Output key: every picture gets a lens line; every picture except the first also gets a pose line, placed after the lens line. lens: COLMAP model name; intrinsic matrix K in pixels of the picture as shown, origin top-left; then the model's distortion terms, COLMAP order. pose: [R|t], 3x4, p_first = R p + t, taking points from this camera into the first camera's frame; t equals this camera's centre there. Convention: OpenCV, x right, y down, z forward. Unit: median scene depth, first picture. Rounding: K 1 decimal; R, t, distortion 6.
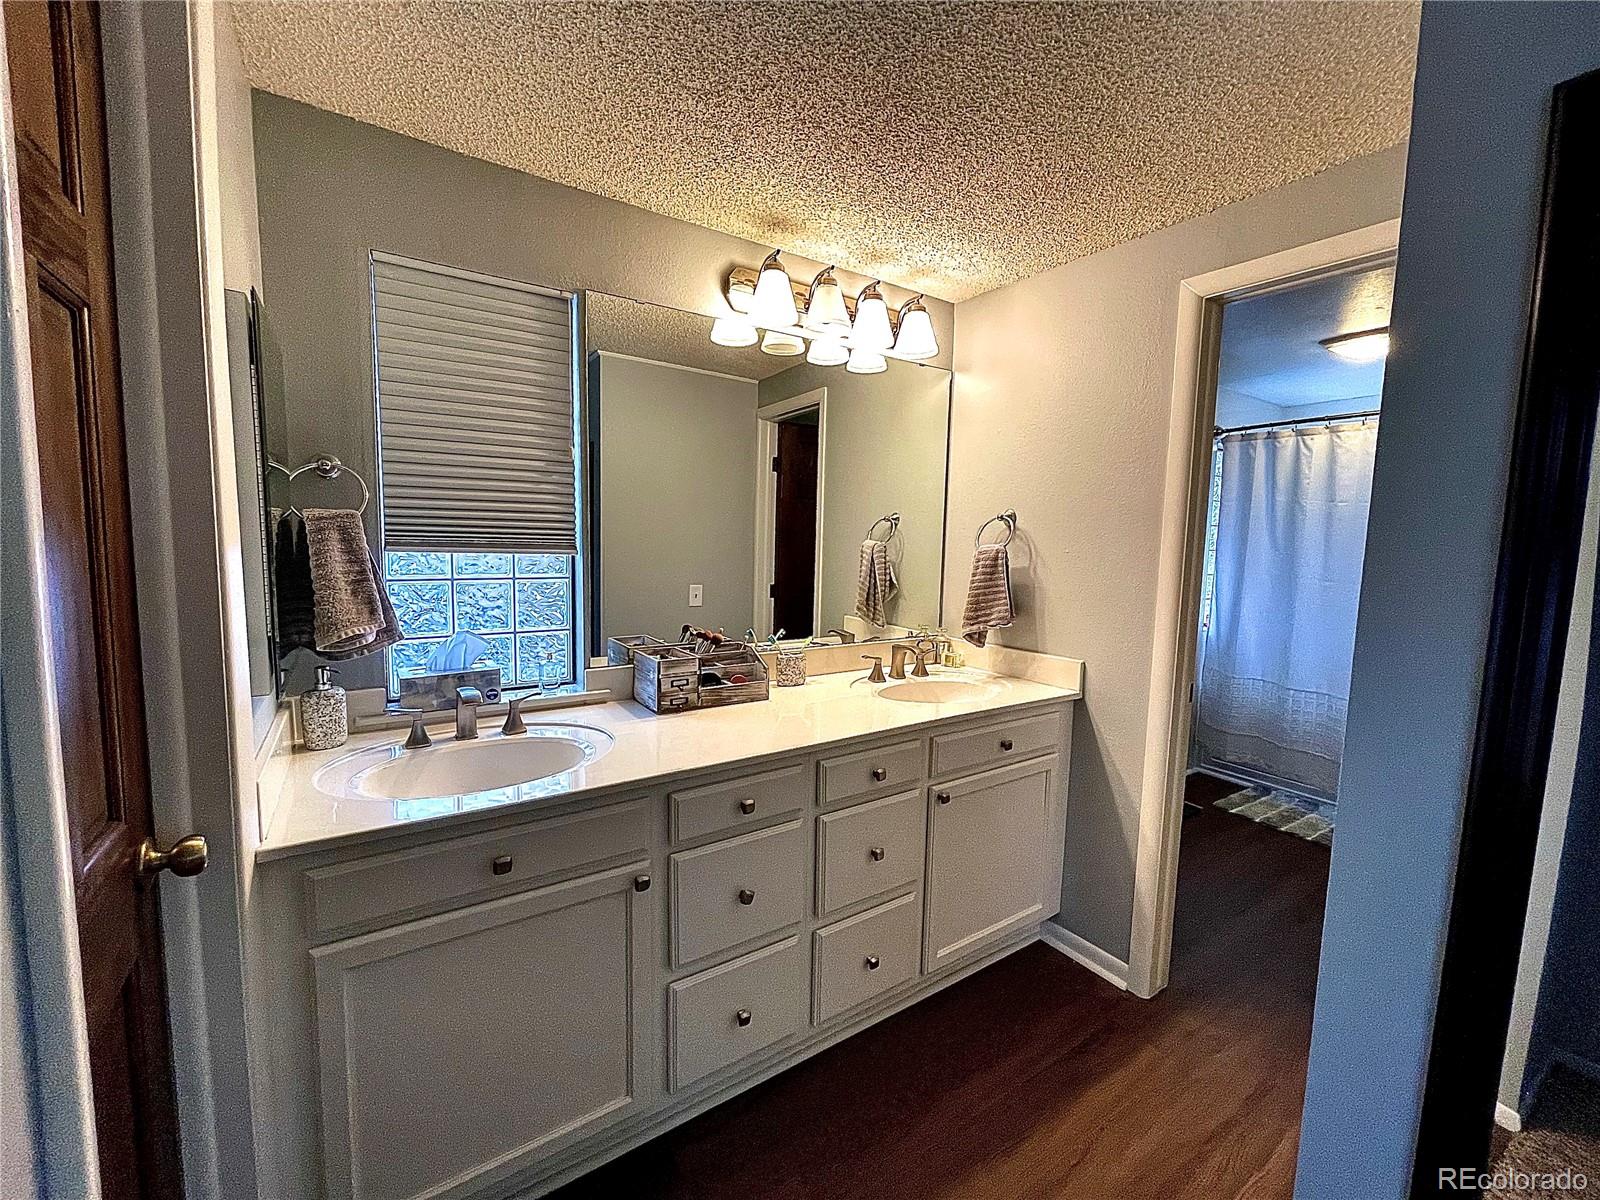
lens RADIAL K [[650.1, 0, 798.5], [0, 650.1, 599.7], [0, 0, 1]] dist [-0.002894, -0.000641]
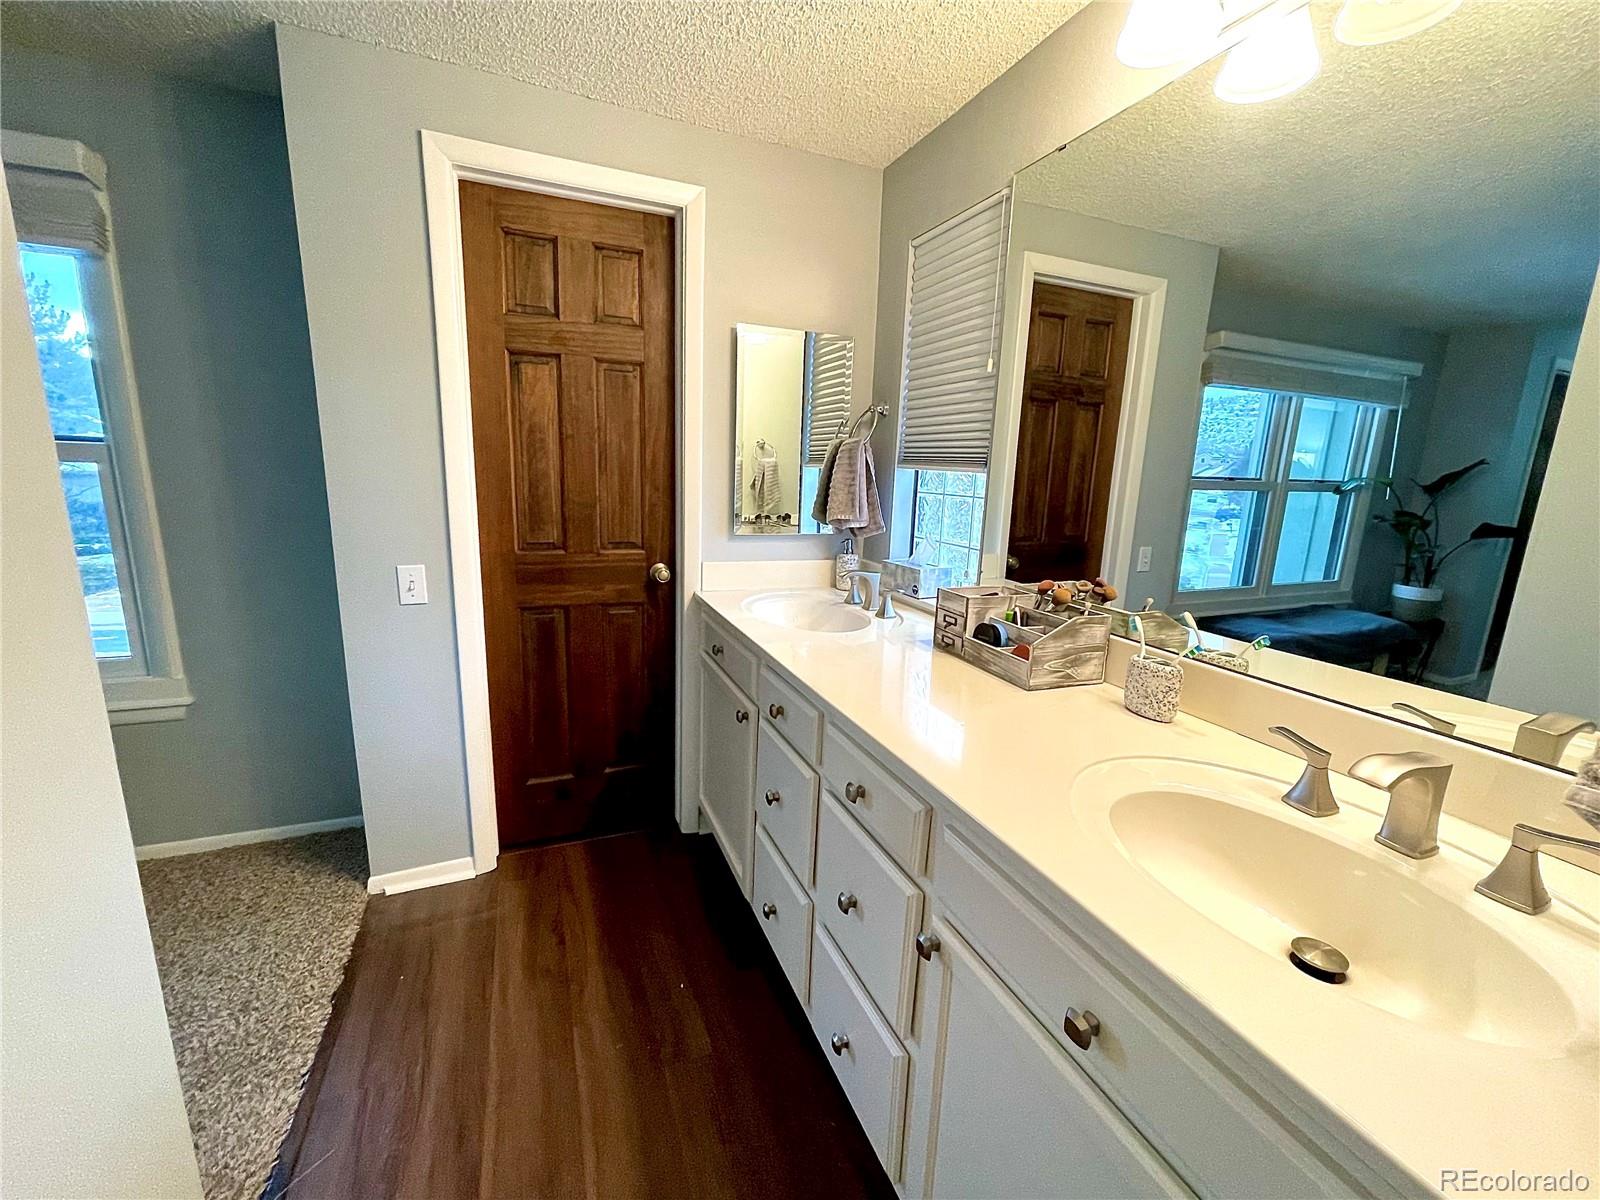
lens RADIAL K [[650.1, 0, 800.1], [0, 650.1, 599.0], [0, 0, 1]] dist [-0.002894, -0.000641]
pose [[-0.192585, 0.171595, -0.966160, 0.686682], [-0.128495, 0.971704, 0.198192, -0.043954], [0.972831, 0.162315, -0.165087, 0.954817]]
